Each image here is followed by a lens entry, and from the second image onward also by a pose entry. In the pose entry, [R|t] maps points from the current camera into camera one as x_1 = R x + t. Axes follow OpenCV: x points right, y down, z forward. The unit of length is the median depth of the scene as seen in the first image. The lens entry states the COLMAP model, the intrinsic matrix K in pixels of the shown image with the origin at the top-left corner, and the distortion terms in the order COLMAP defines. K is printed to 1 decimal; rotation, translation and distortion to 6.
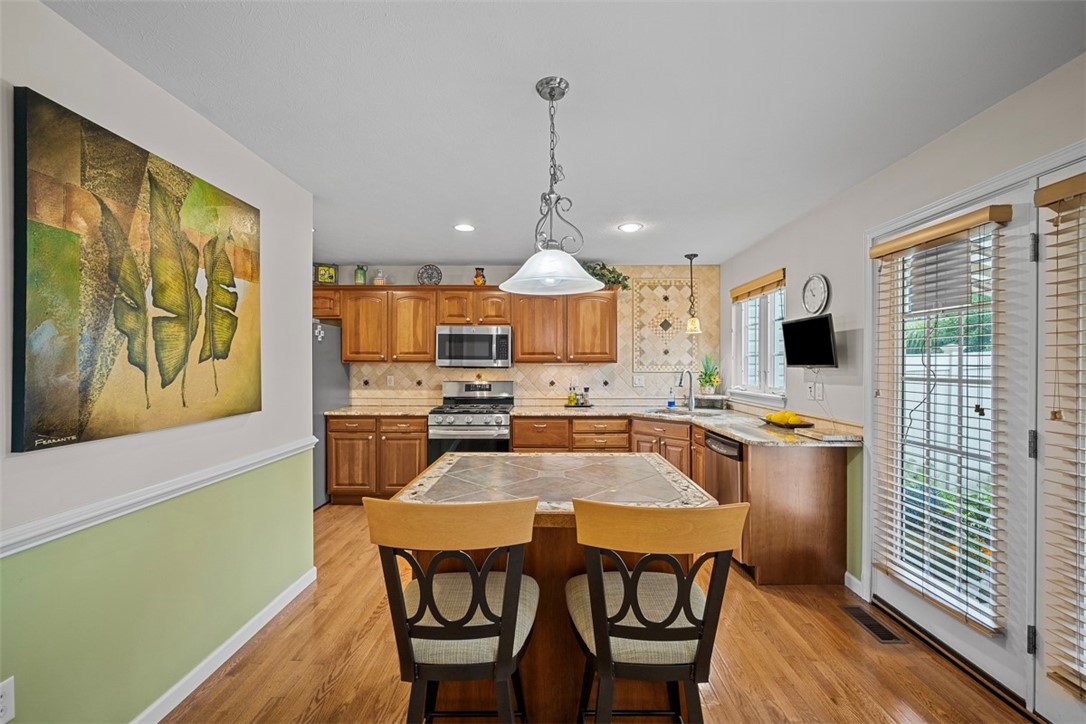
lens RADIAL K [[450.4, 0, 543.0], [0, 450.4, 362.0], [0, 0, 1]] dist [0.000493, -0.000006]
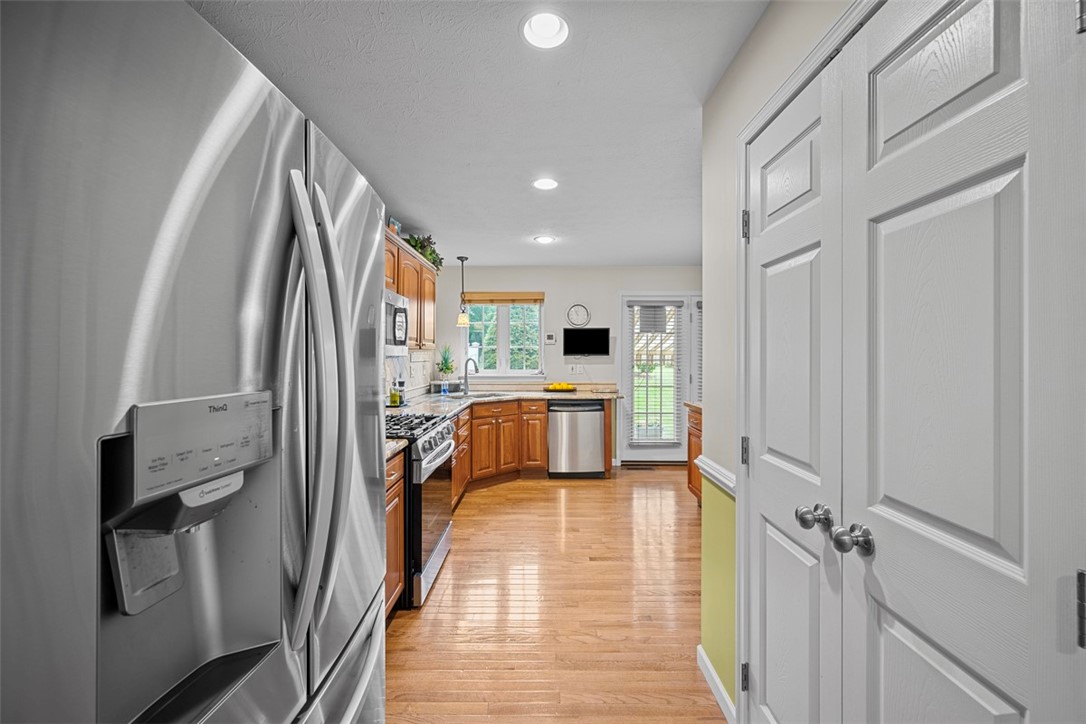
lens RADIAL K [[425.9, 0, 544.5], [0, 425.9, 356.6], [0, 0, 1]] dist [-0.001023, -0.000125]
pose [[-0.010617, -0.003724, 0.999937, -0.781932], [-0.004298, 0.999984, 0.003679, 0.007572], [-0.999934, -0.004258, -0.010633, 0.840231]]
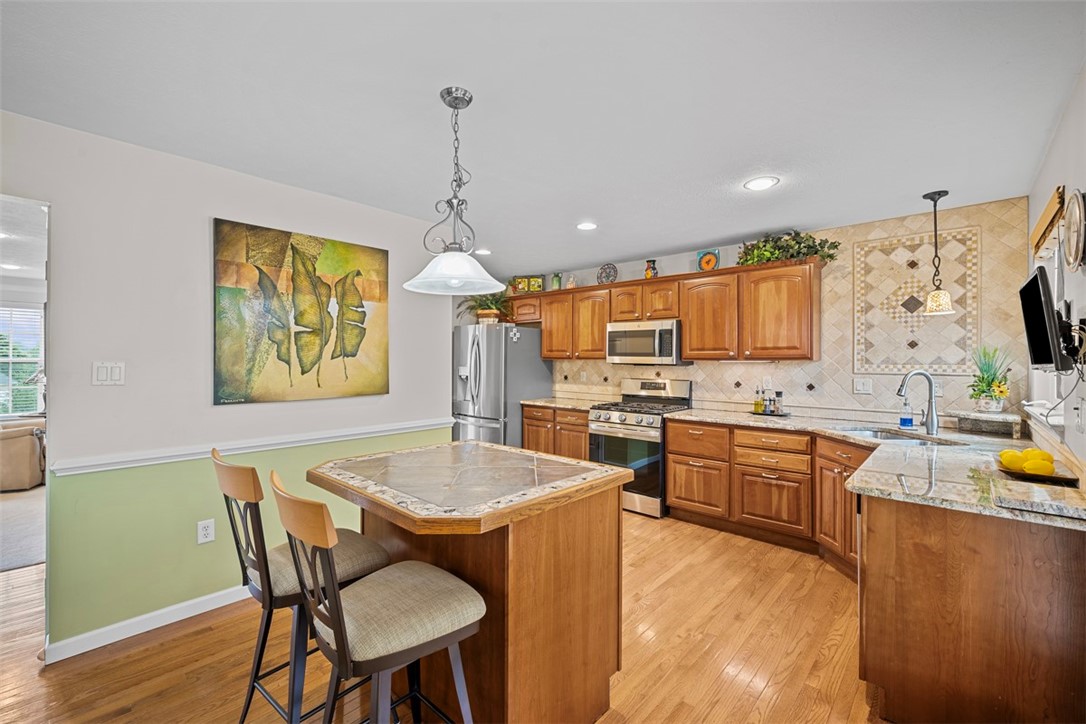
lens RADIAL K [[456.4, 0, 542.3], [0, 456.4, 357.5], [0, 0, 1]] dist [0.001019, -0.000106]
pose [[0.743742, -0.001549, -0.668465, 0.363355], [-0.000480, 0.999996, -0.002850, -0.000314], [0.668467, 0.002441, 0.743738, 0.142870]]
